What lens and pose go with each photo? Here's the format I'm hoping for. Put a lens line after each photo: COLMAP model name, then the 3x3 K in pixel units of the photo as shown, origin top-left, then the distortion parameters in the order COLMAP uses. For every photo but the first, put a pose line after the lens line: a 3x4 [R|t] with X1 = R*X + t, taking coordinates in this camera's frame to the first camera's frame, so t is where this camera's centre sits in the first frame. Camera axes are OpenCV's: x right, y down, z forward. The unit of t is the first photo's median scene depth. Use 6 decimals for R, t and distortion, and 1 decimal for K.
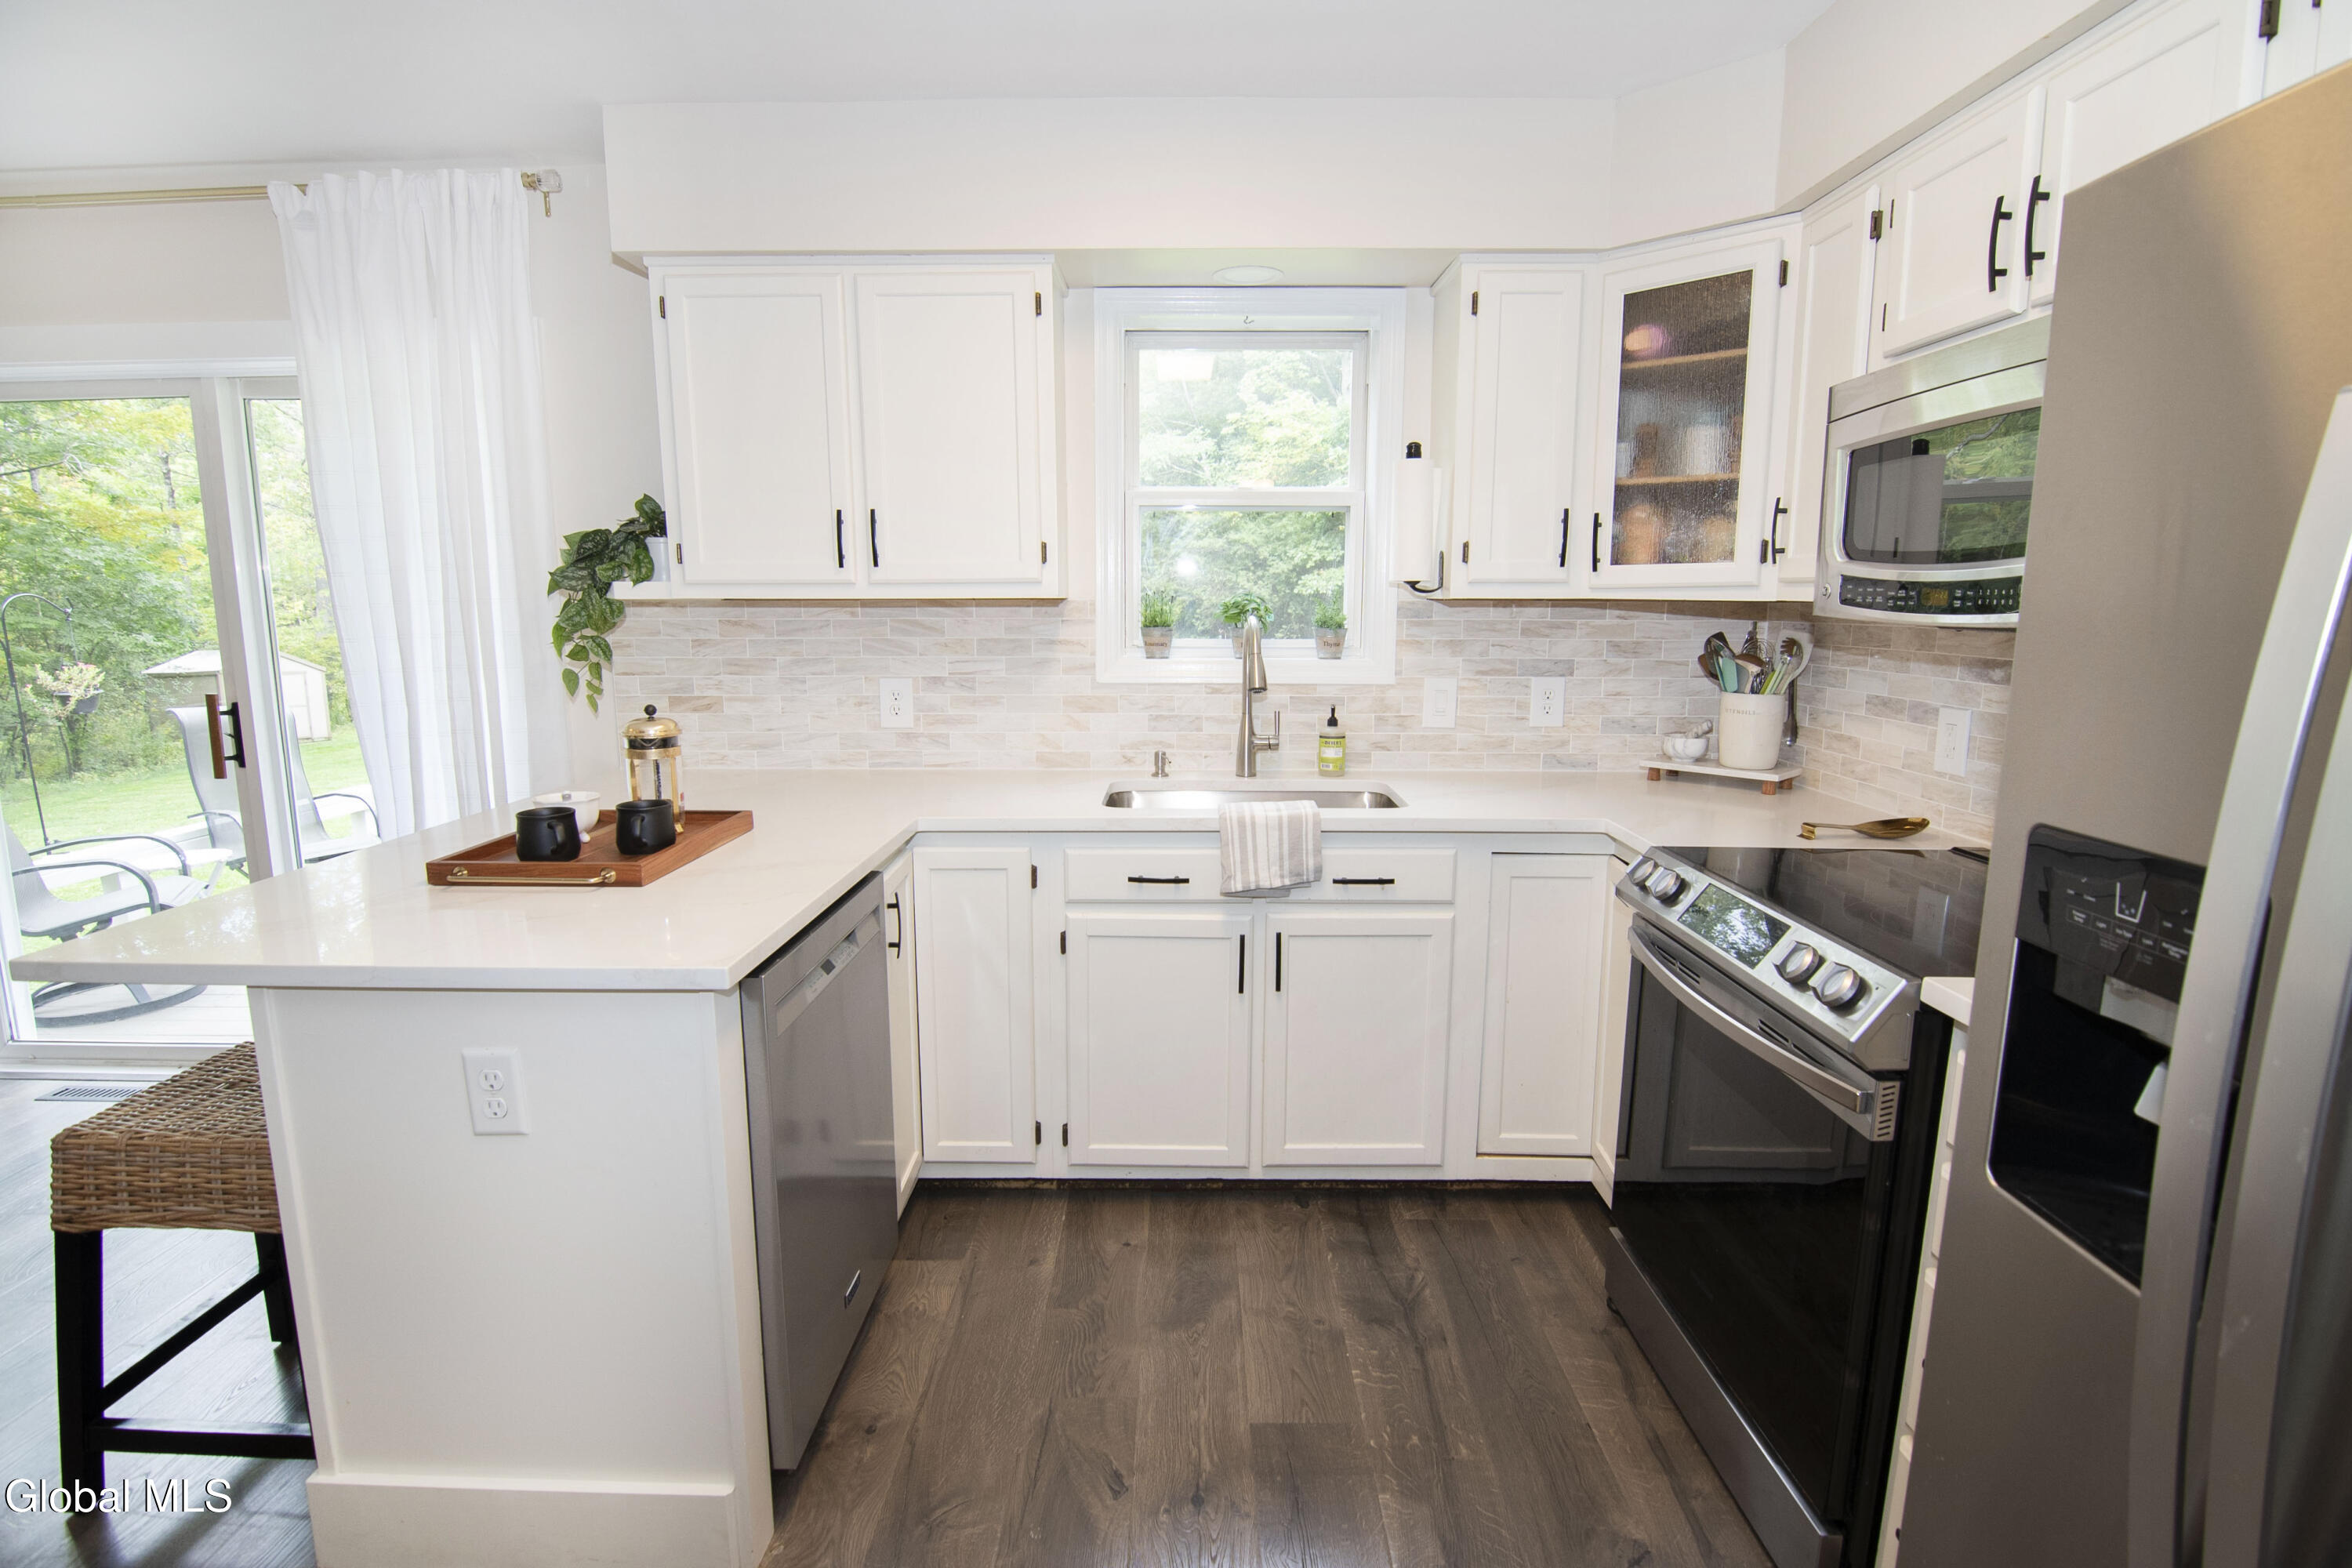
lens RADIAL K [[1132.7, 0, 1168.0], [0, 1132.7, 789.5], [0, 0, 1]] dist [-0.005985, -0.000829]
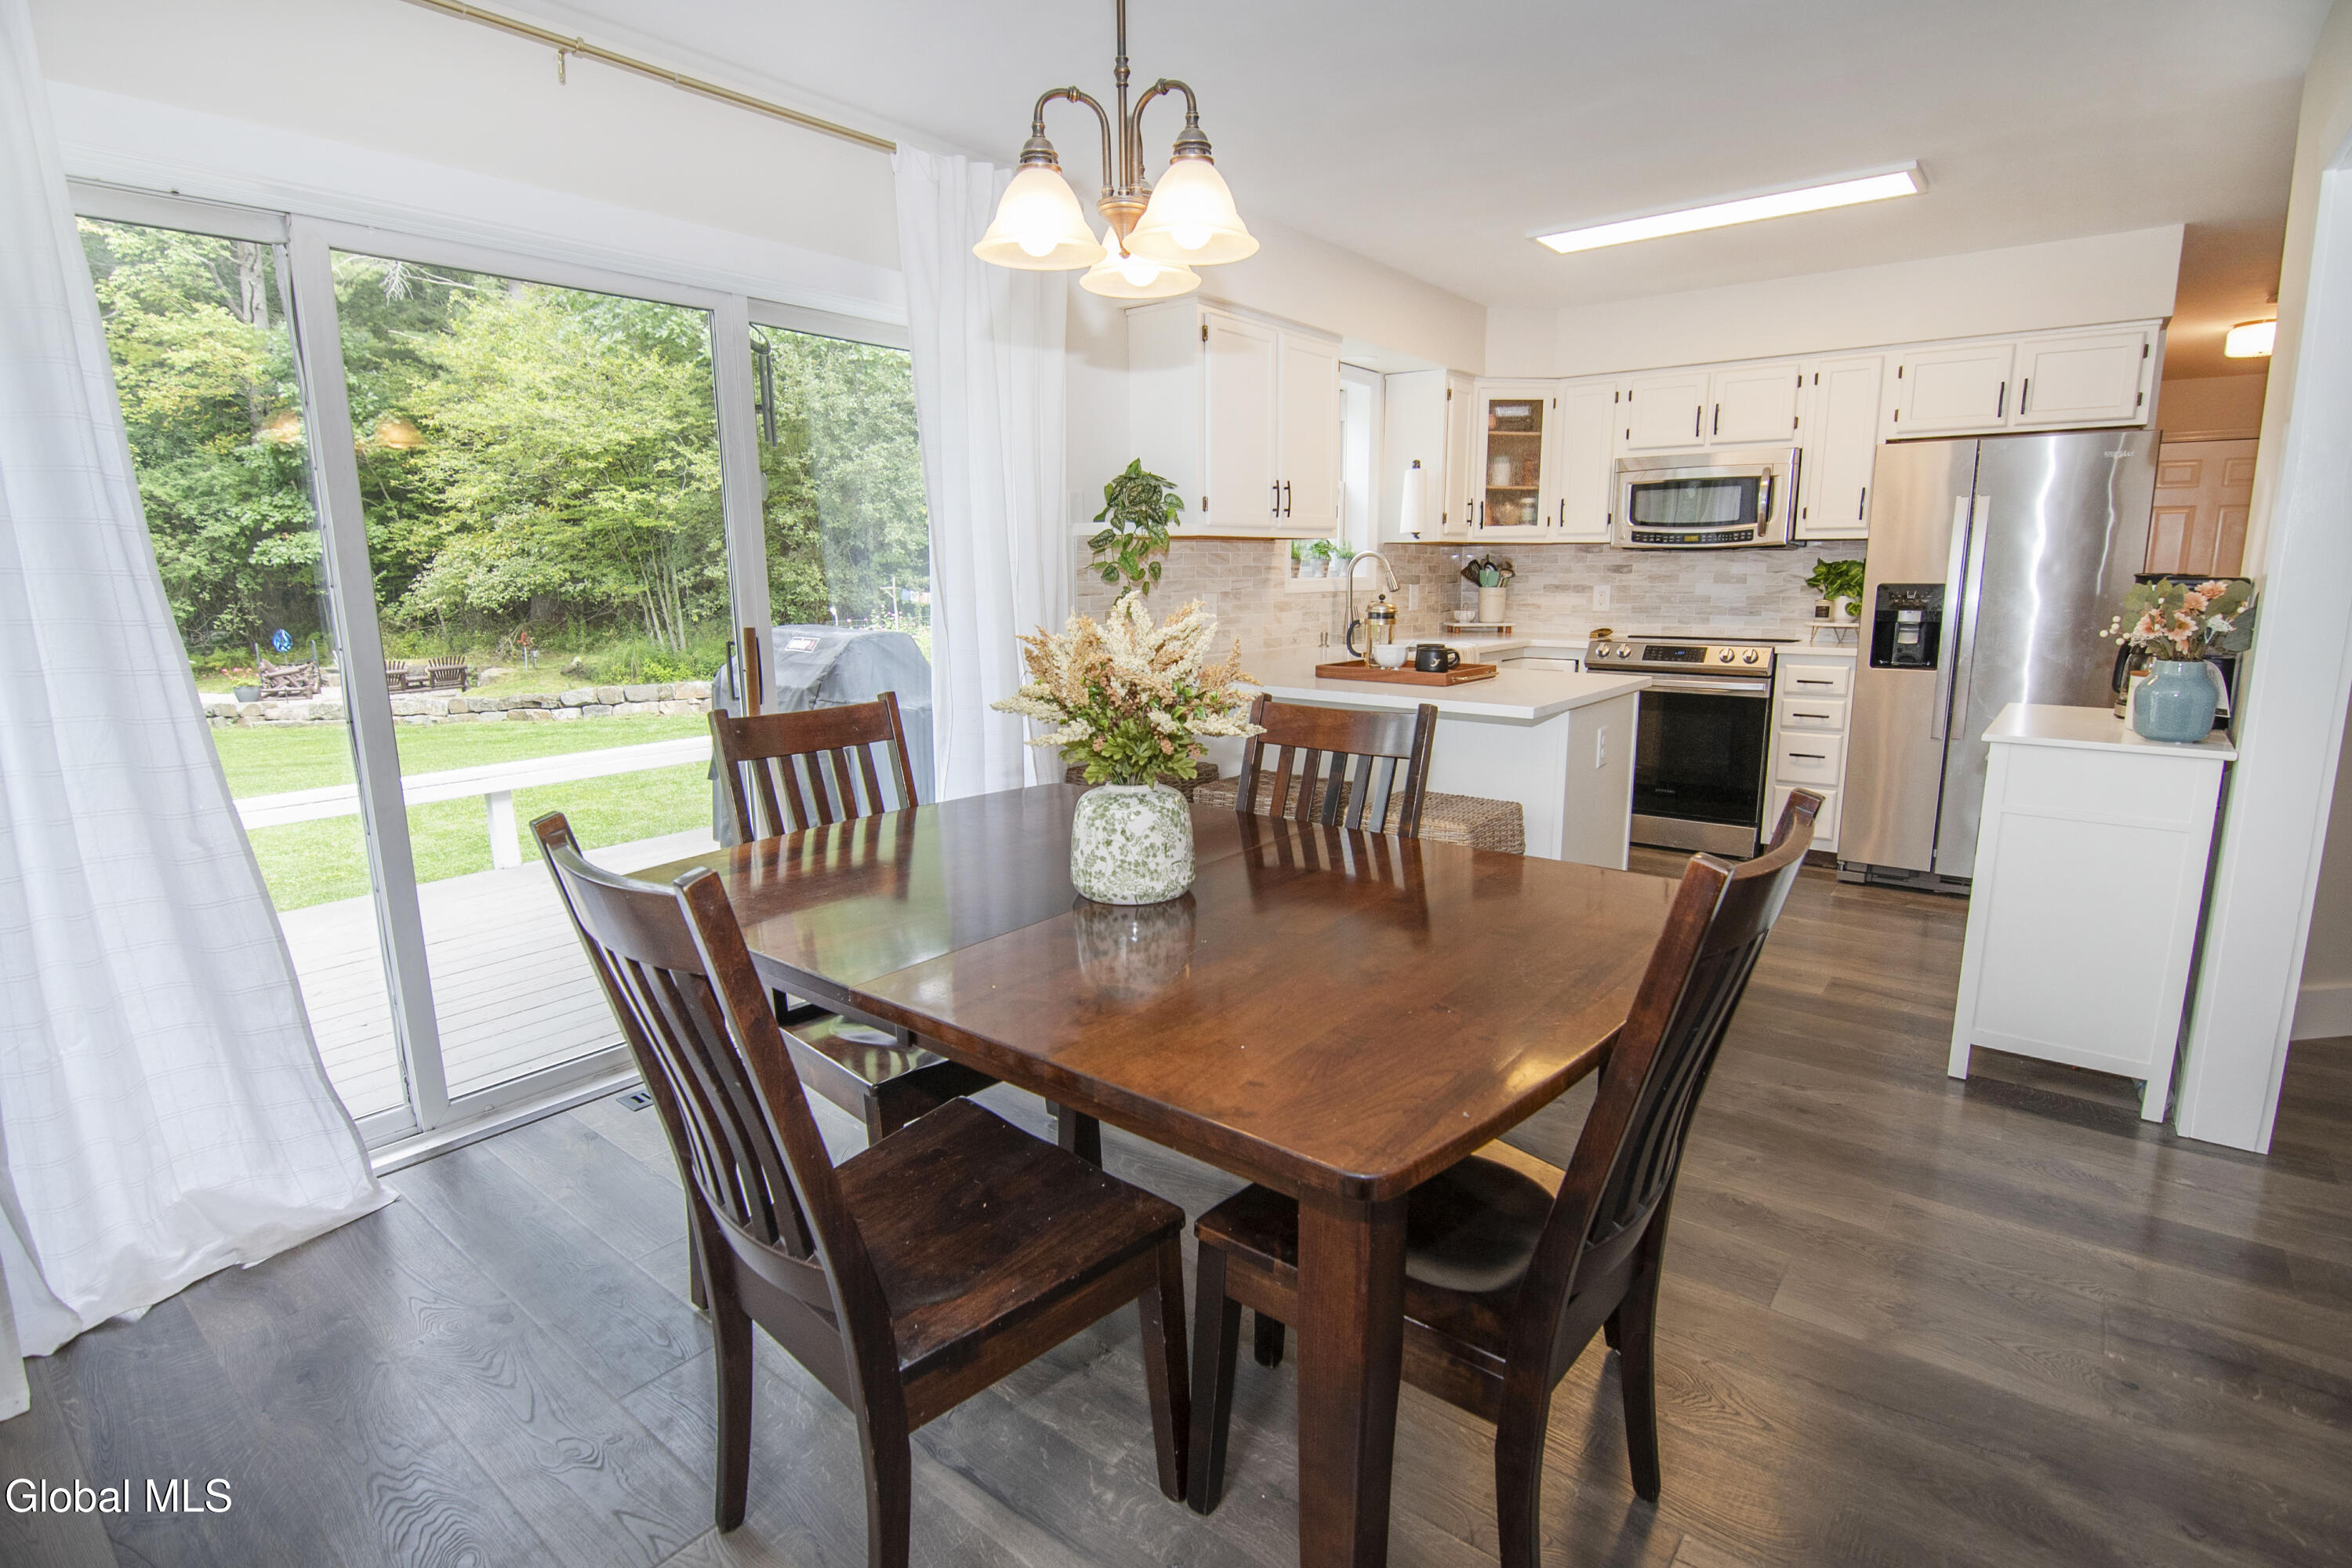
lens RADIAL K [[1132.7, 0, 1169.8], [0, 1132.7, 777.3], [0, 0, 1]] dist [-0.005985, -0.000829]
pose [[0.601112, -0.150127, 0.784937, -1.452459], [0.139981, 0.986791, 0.081534, 0.009420], [-0.786810, 0.060865, 0.614187, 0.160336]]
